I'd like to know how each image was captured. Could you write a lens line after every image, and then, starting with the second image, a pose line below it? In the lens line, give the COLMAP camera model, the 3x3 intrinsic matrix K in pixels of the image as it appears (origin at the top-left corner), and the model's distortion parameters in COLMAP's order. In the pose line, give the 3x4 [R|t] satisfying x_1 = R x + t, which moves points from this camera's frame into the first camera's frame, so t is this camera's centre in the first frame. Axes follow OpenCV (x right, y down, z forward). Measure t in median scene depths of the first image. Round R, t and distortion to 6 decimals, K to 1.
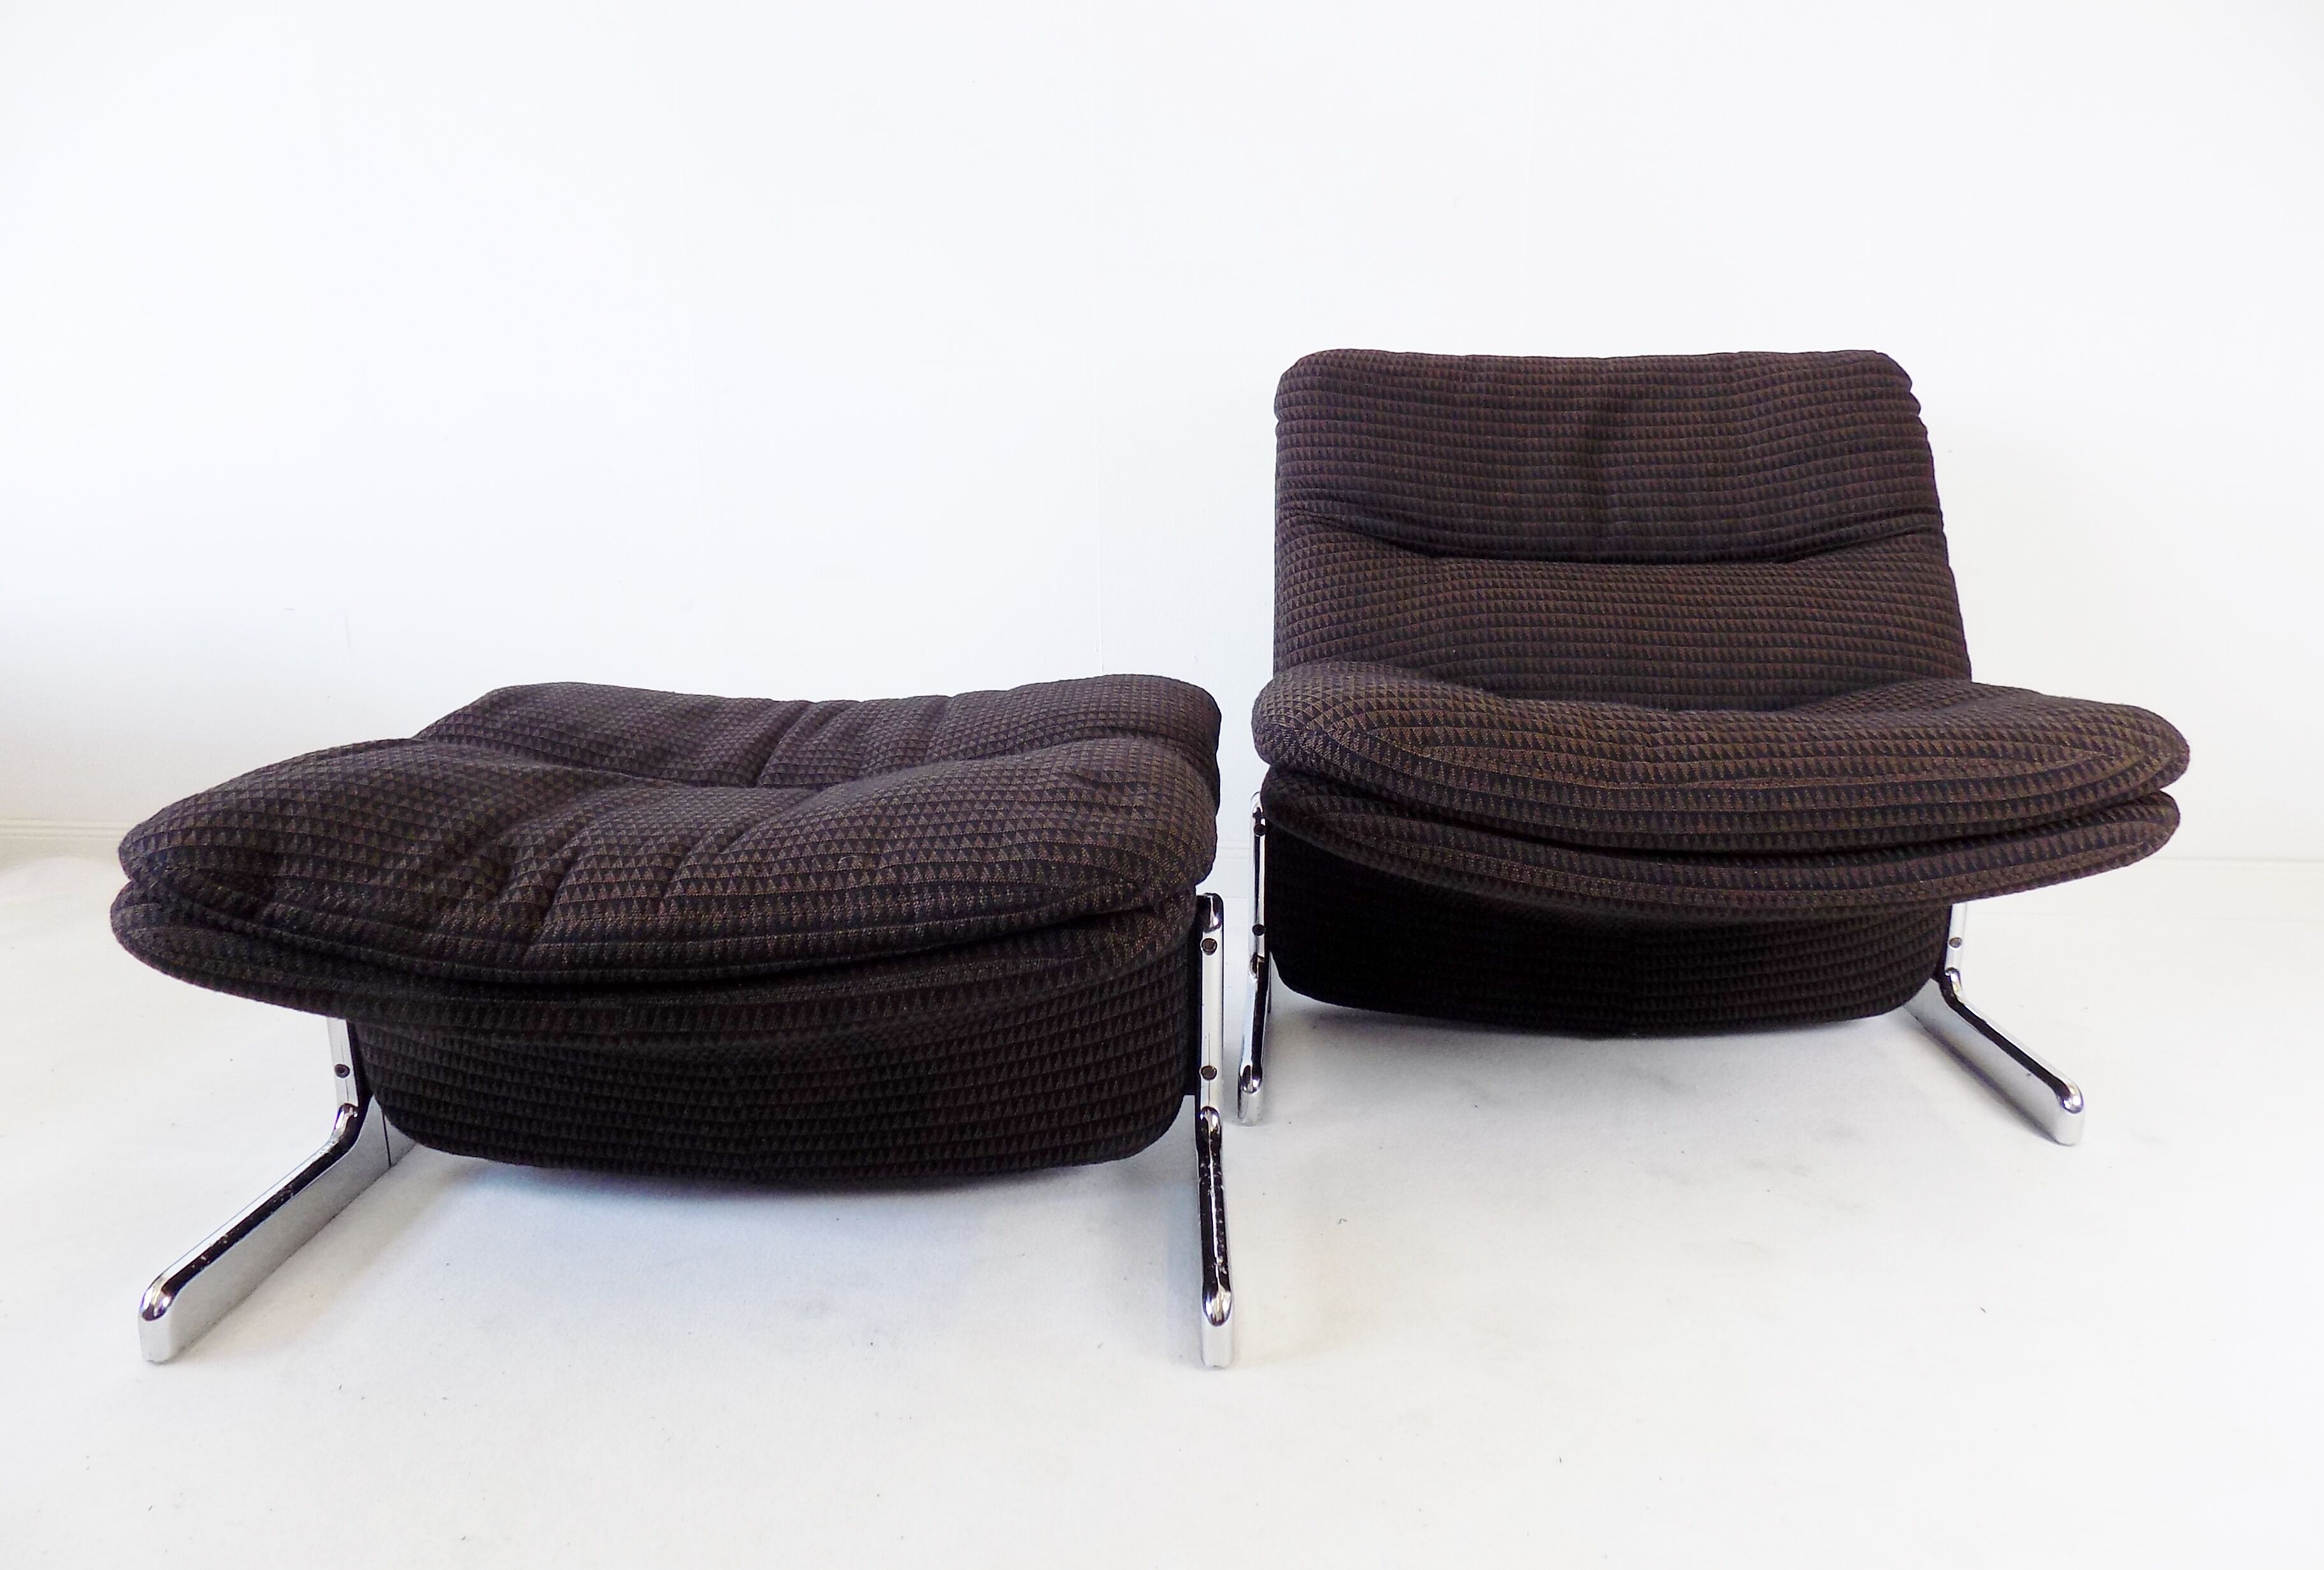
lens RADIAL K [[1598.1, 0, 1264.7], [0, 1598.1, 800.4], [0, 0, 1]] dist [0.001774, 0.027209]
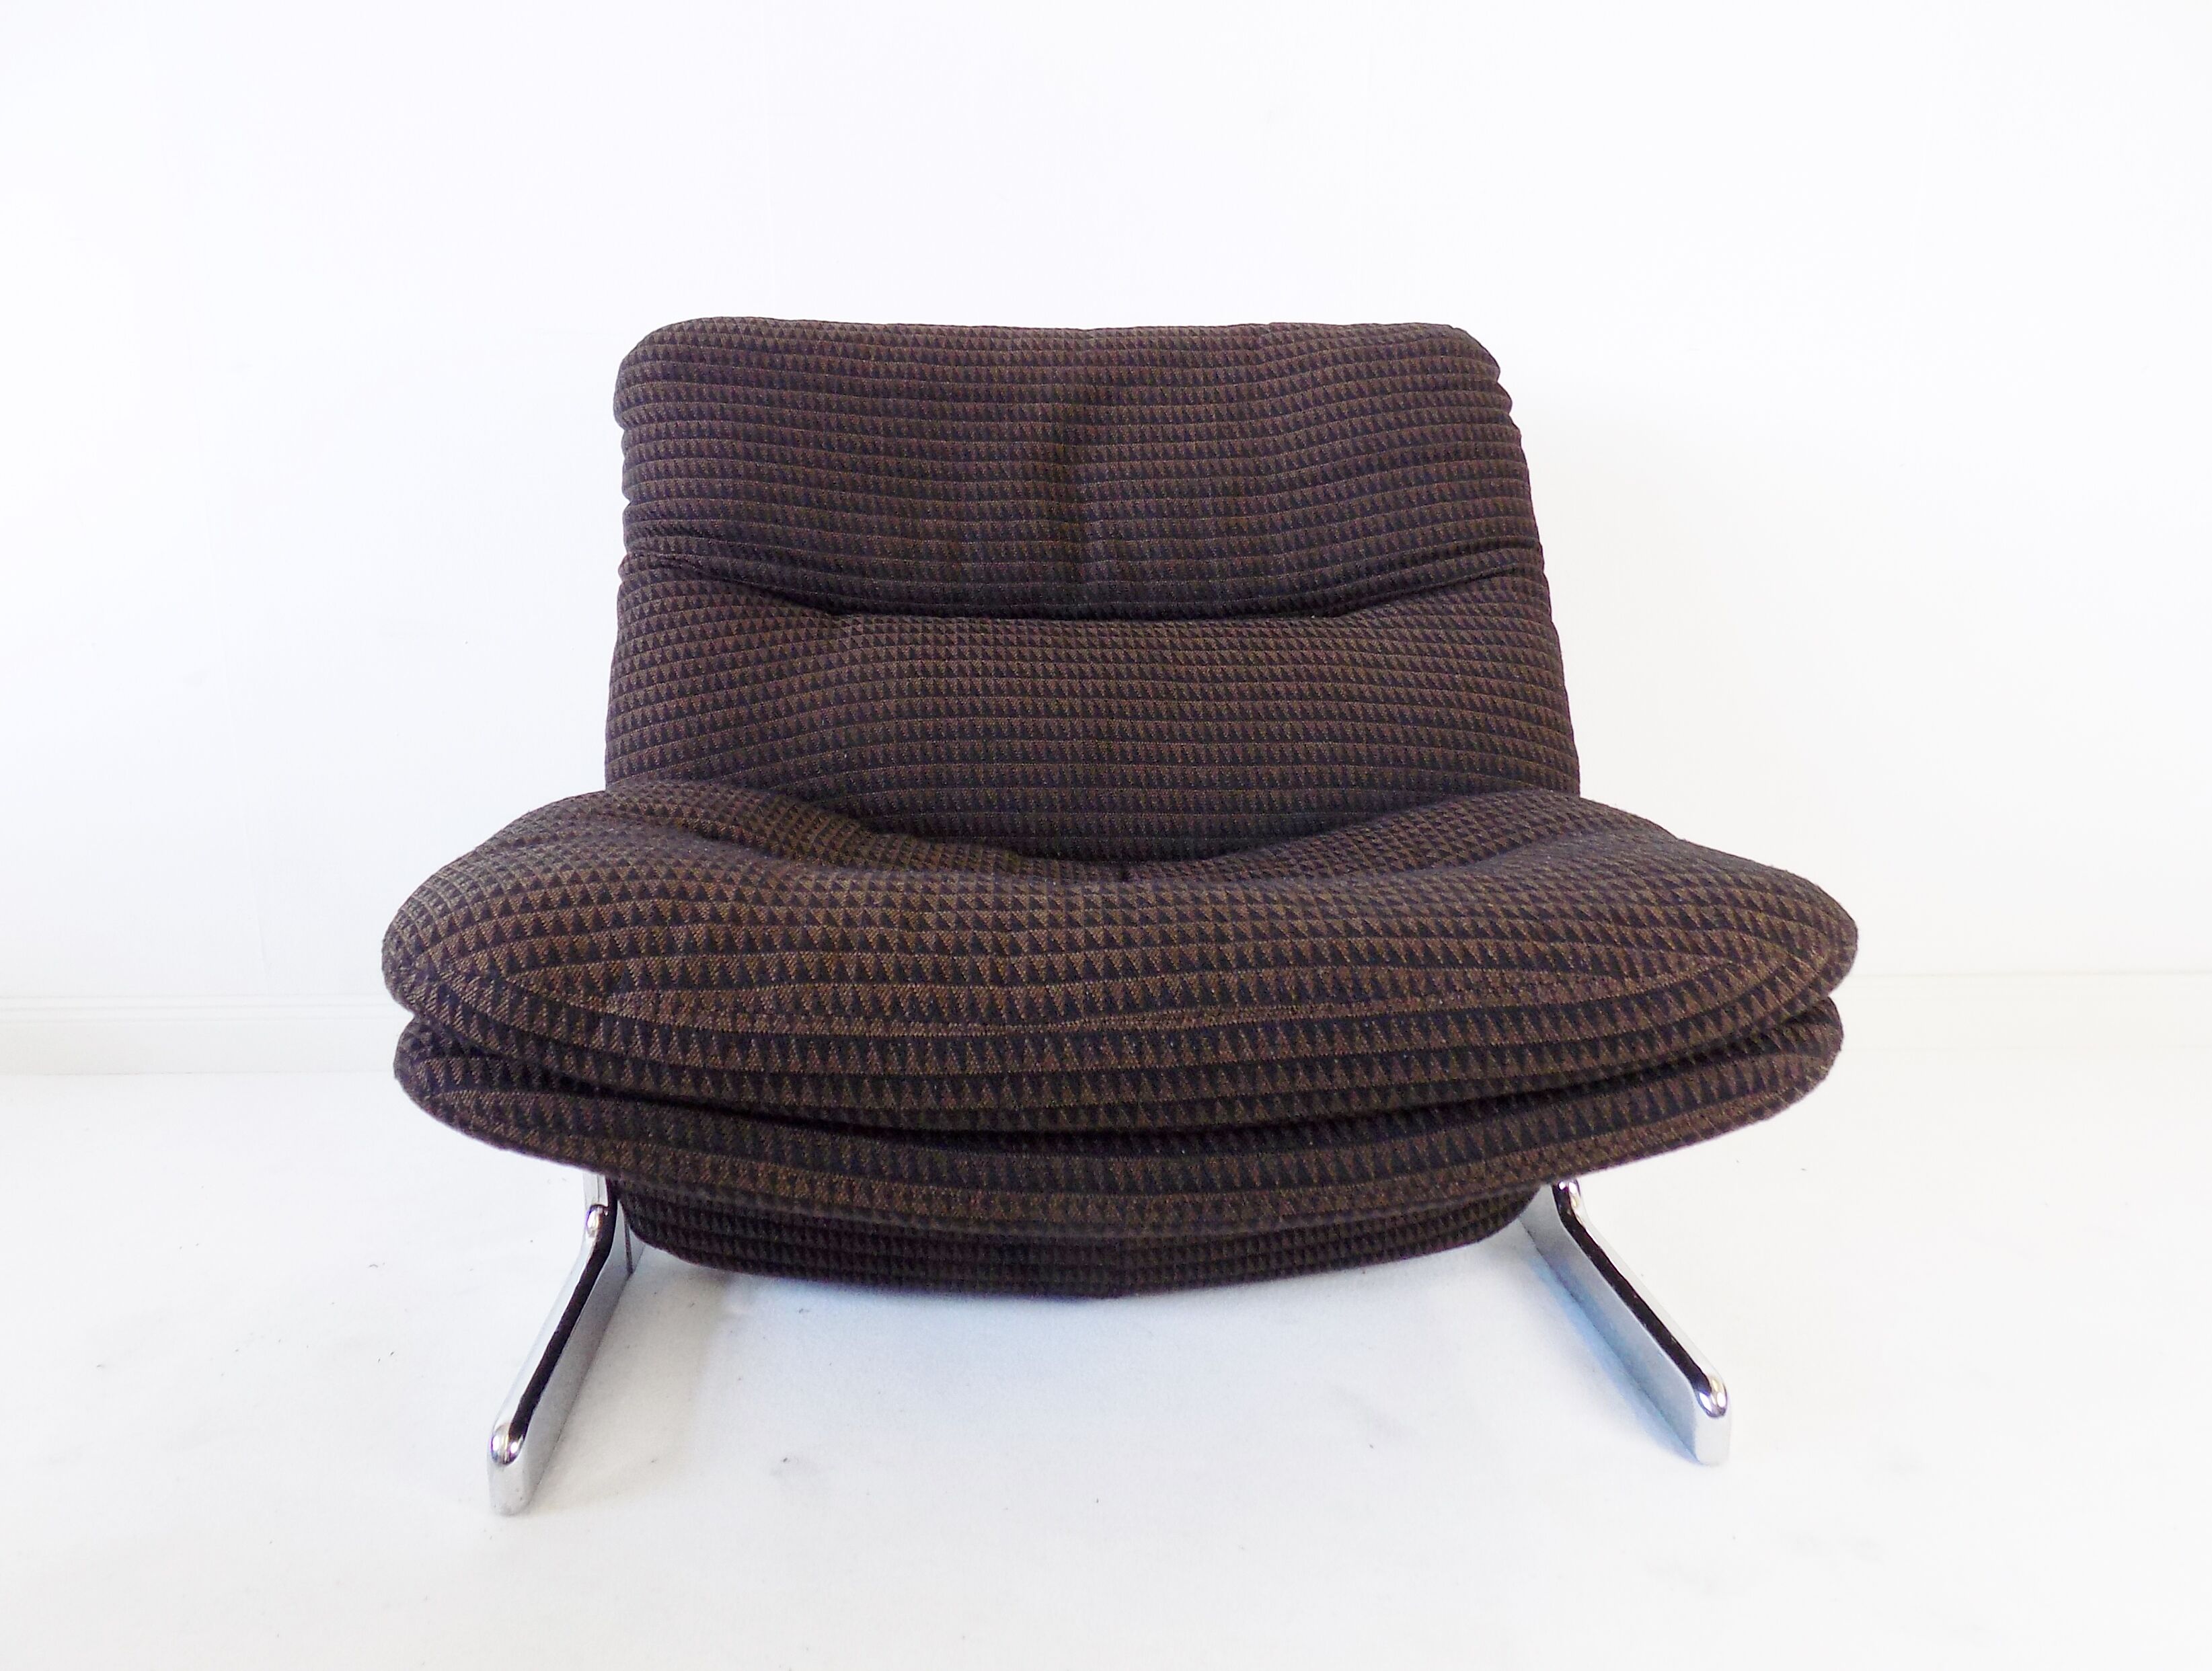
lens RADIAL K [[1666.9, 0, 1162.5], [0, 1666.9, 894.4], [0, 0, 1]] dist [-0.075565, -0.000929]
pose [[0.992477, -0.030599, 0.118542, 0.162057], [0.026176, 0.998909, 0.038684, -0.056854], [-0.119596, -0.035290, 0.992195, 0.275637]]
